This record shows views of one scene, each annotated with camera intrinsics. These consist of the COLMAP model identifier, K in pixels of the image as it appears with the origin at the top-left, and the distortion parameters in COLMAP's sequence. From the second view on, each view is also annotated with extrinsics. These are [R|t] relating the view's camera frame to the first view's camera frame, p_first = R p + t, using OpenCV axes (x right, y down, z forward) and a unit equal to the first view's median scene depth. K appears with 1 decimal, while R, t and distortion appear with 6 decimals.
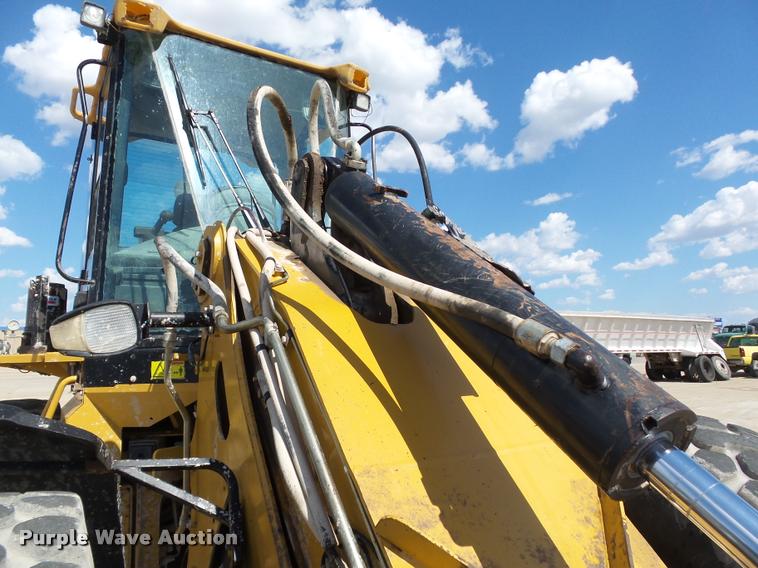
lens RADIAL K [[517.8, 0, 380.1], [0, 517.8, 287.4], [0, 0, 1]] dist [-0.003706, -0.006803]
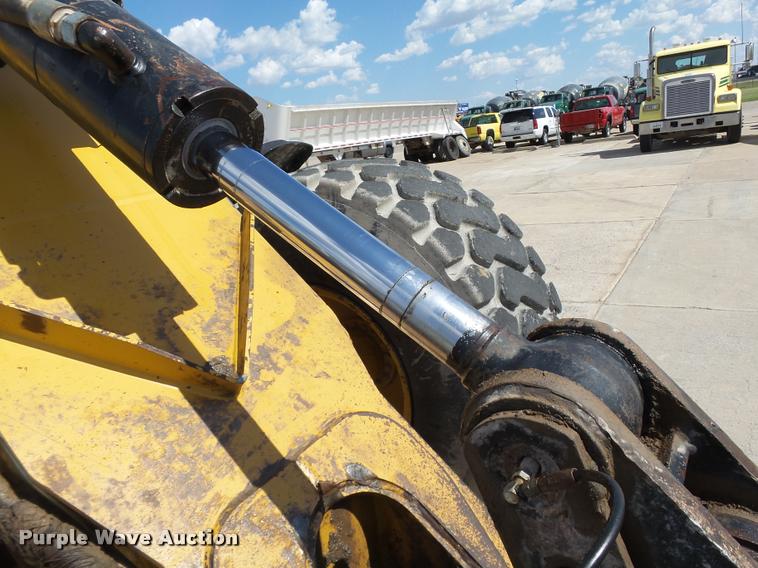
lens RADIAL K [[517.8, 0, 371.2], [0, 517.8, 282.2], [0, 0, 1]] dist [-0.003706, -0.006803]
pose [[0.914028, -0.209609, 0.347300, 0.015454], [0.076527, 0.929880, 0.359815, 0.008743], [-0.398368, -0.302303, 0.865977, 0.001656]]
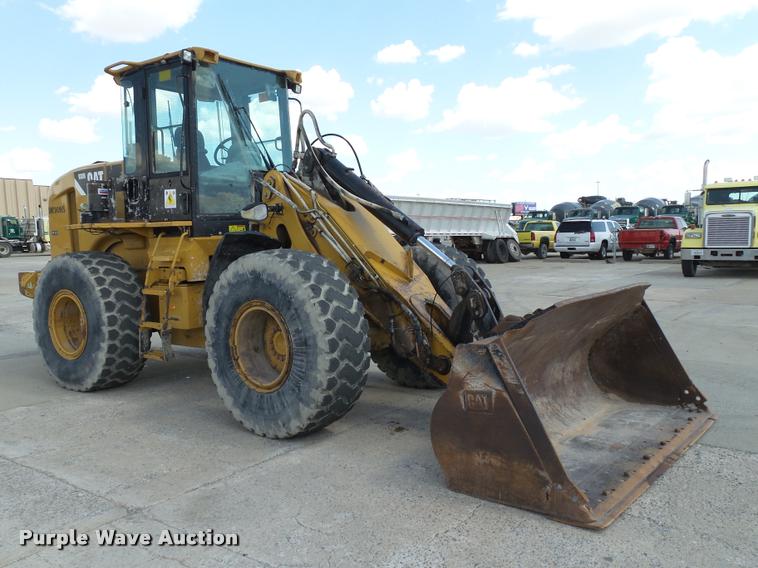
lens RADIAL K [[652.9, 0, 376.6], [0, 652.9, 279.3], [0, 0, 1]] dist [0.105776, 0.006795]
pose [[0.941466, -0.021259, 0.336437, -0.082016], [-0.040683, 0.983550, 0.175993, -0.016335], [-0.334644, -0.179379, 0.925114, -0.198400]]
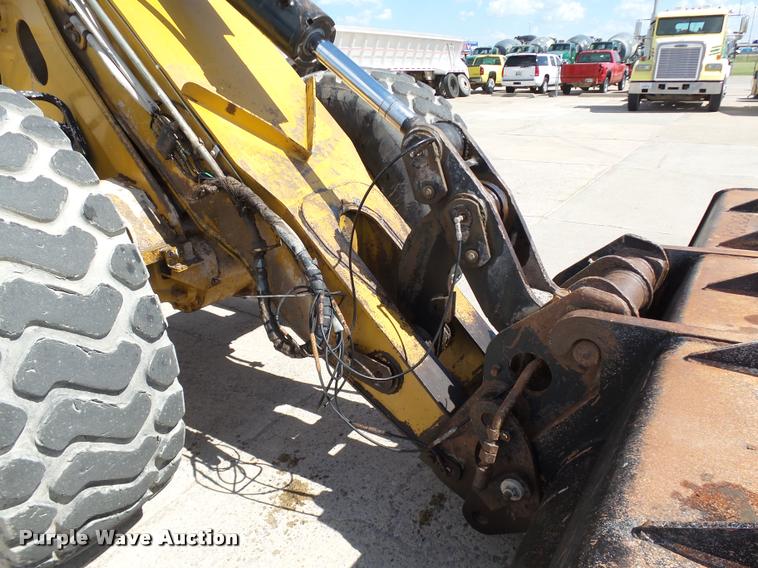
lens RADIAL K [[517.8, 0, 373.9], [0, 517.8, 281.0], [0, 0, 1]] dist [-0.003706, -0.006803]
pose [[0.920475, -0.152805, 0.359689, -0.006070], [-0.037017, 0.882160, 0.469493, 0.006778], [-0.389044, -0.445472, 0.806350, -0.046084]]
